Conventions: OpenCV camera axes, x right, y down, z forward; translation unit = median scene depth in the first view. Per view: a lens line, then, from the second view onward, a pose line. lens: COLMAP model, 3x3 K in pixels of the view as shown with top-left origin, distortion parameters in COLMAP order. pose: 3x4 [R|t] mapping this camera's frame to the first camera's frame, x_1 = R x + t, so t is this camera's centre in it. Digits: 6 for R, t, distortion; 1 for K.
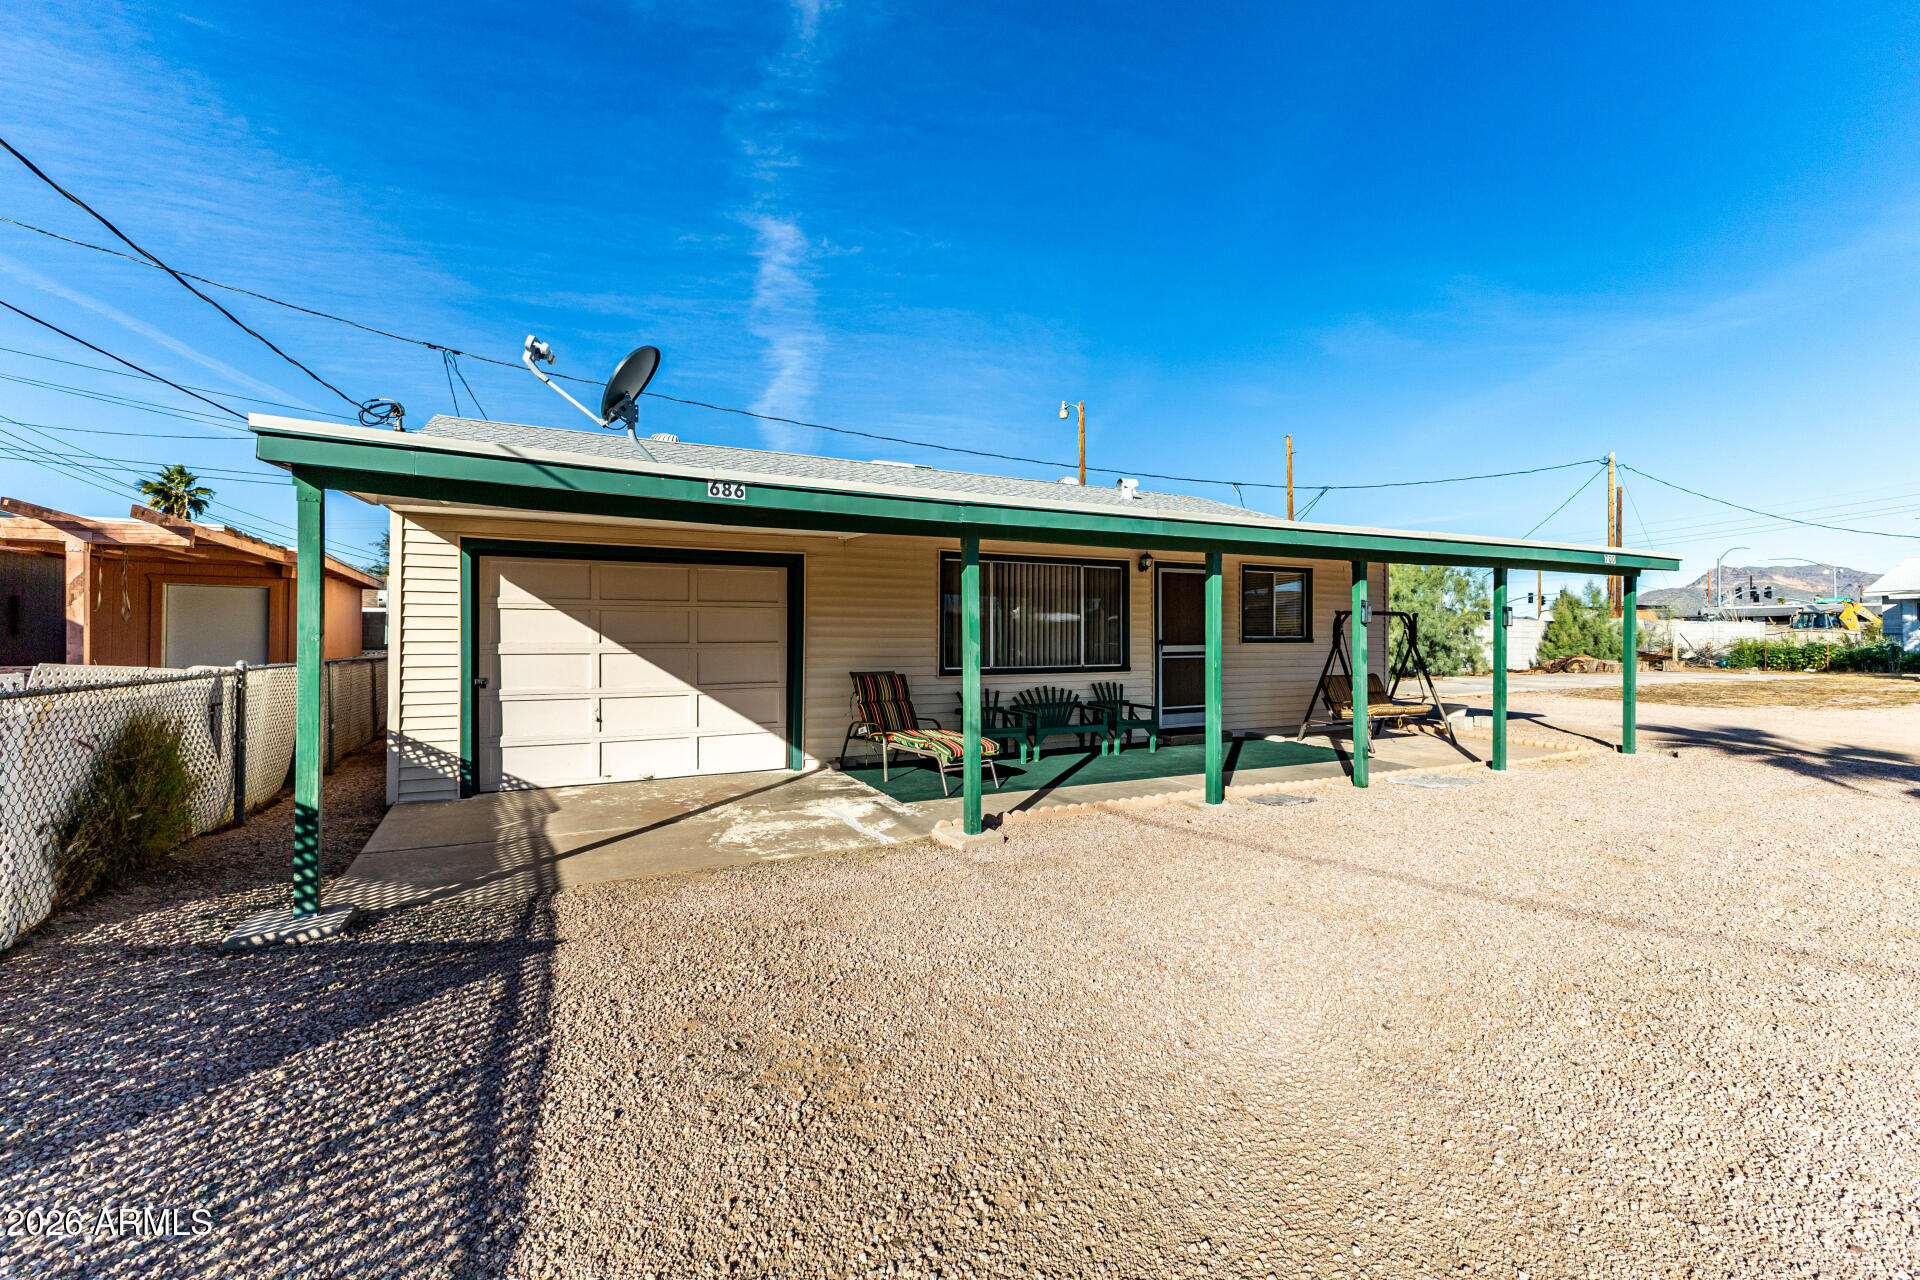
lens RADIAL K [[848.4, 0, 962.1], [0, 848.4, 650.7], [0, 0, 1]] dist [0.007485, -0.000647]
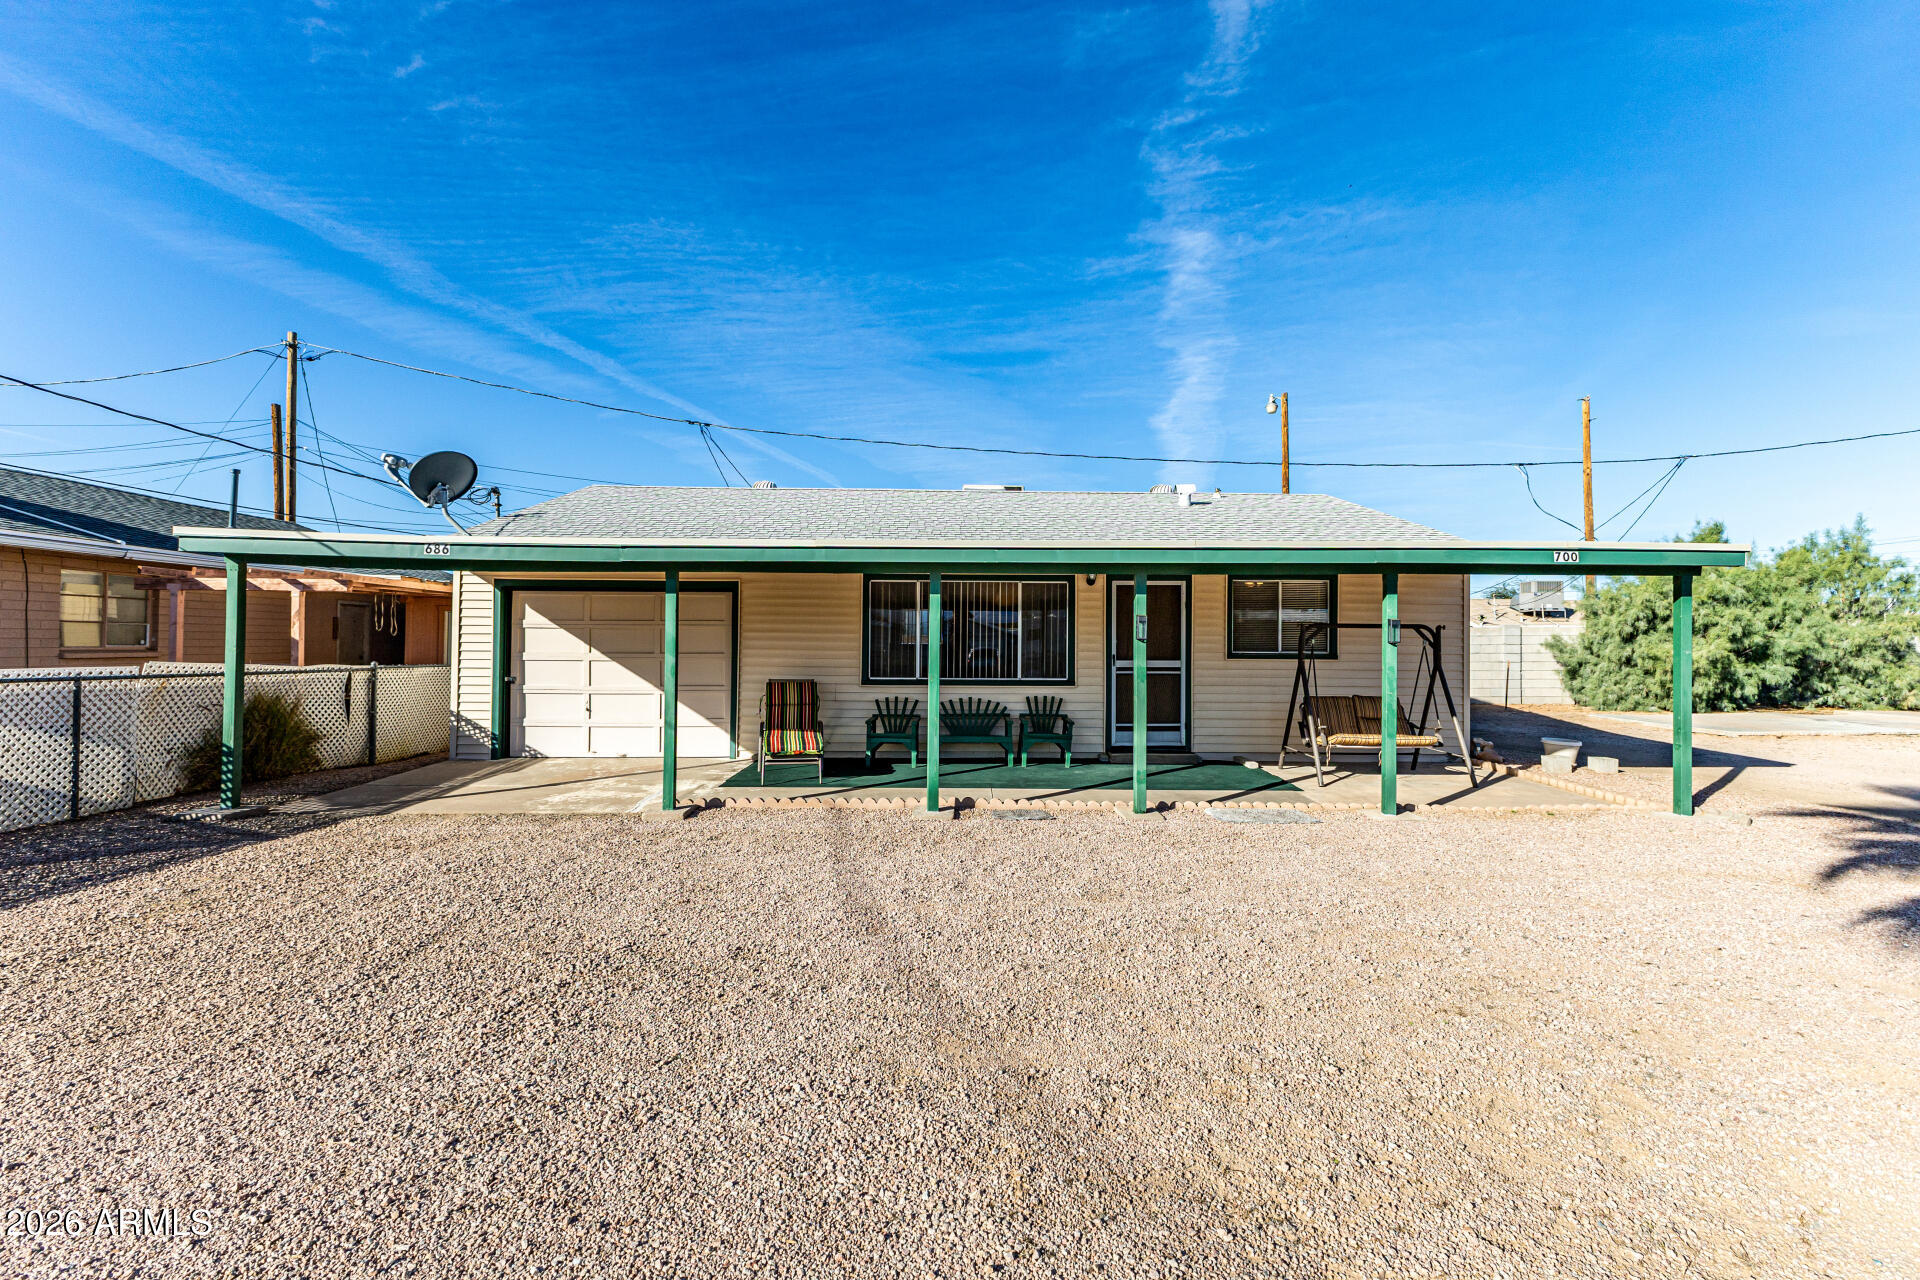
lens RADIAL K [[848.4, 0, 951.1], [0, 848.4, 638.1], [0, 0, 1]] dist [0.007485, -0.000647]
pose [[0.888675, 0.001087, -0.458537, 0.634374], [-0.013411, 0.999631, -0.023622, -0.007619], [0.458342, 0.027141, 0.888361, 0.060171]]
